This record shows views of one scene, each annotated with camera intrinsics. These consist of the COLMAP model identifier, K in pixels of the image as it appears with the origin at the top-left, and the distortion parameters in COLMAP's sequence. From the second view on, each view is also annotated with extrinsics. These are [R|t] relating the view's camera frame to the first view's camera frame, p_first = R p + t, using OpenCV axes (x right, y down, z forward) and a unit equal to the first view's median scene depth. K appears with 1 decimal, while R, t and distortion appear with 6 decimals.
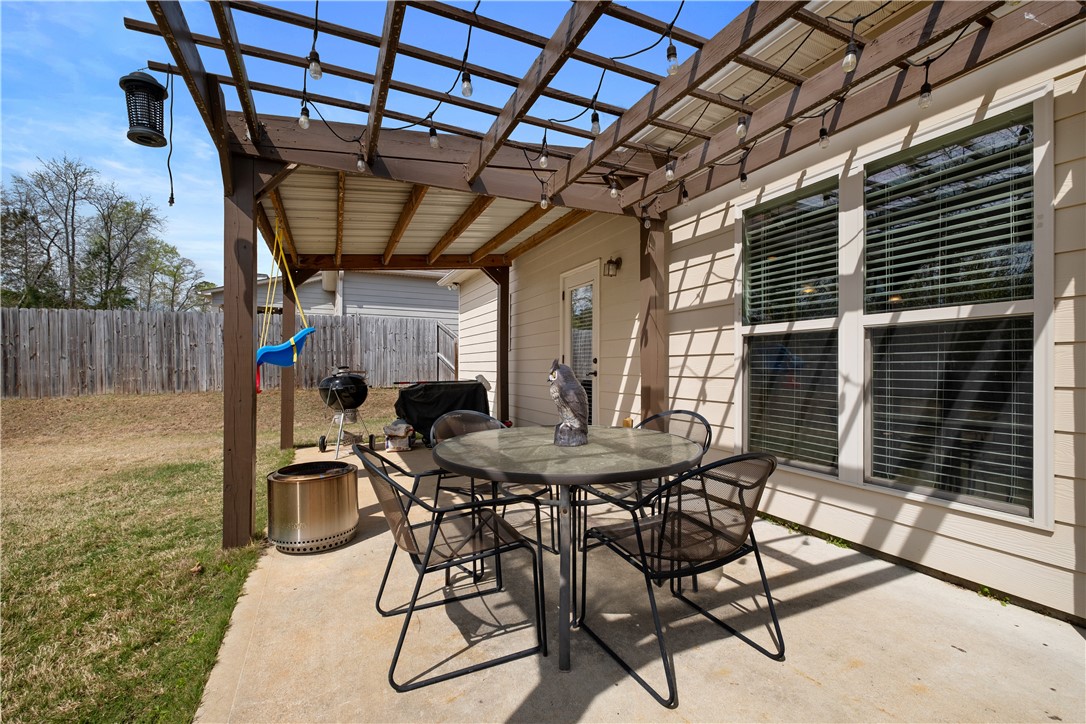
lens RADIAL K [[470.7, 0, 545.4], [0, 470.7, 368.6], [0, 0, 1]] dist [0.000273, -0.004896]
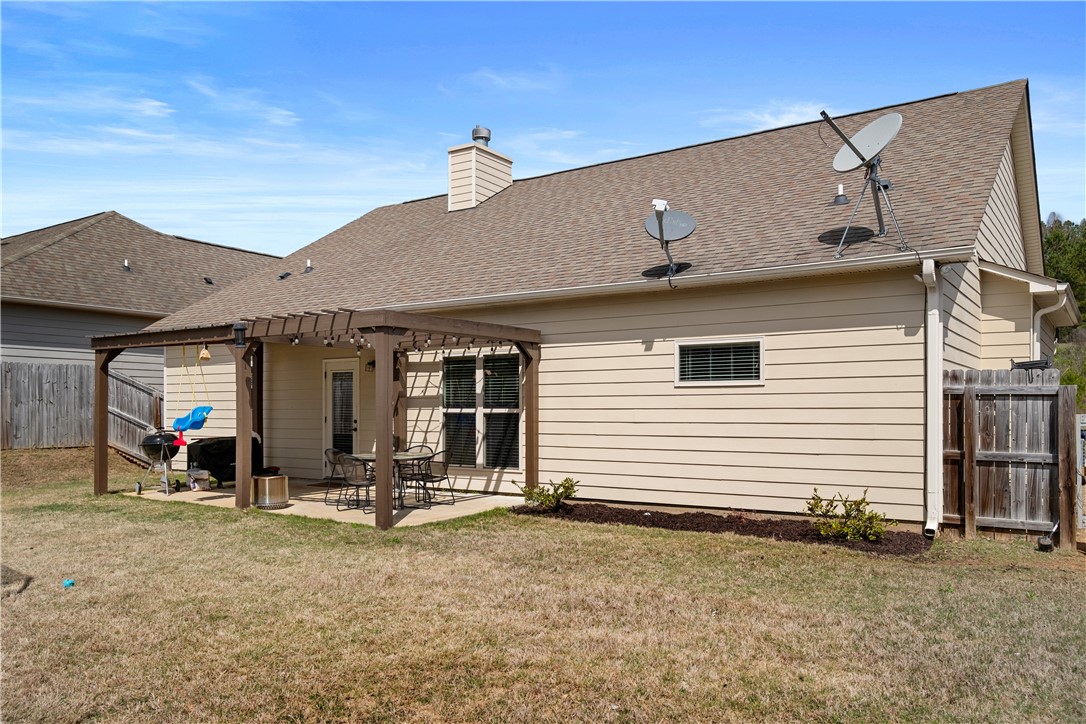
lens RADIAL K [[814.9, 0, 544.9], [0, 814.9, 367.6], [0, 0, 1]] dist [0.011482, 0.002647]
pose [[0.865279, 0.014124, 0.501092, -1.118565], [0.009633, 0.998950, -0.044790, -0.106548], [-0.501199, 0.043583, 0.864234, -2.631120]]
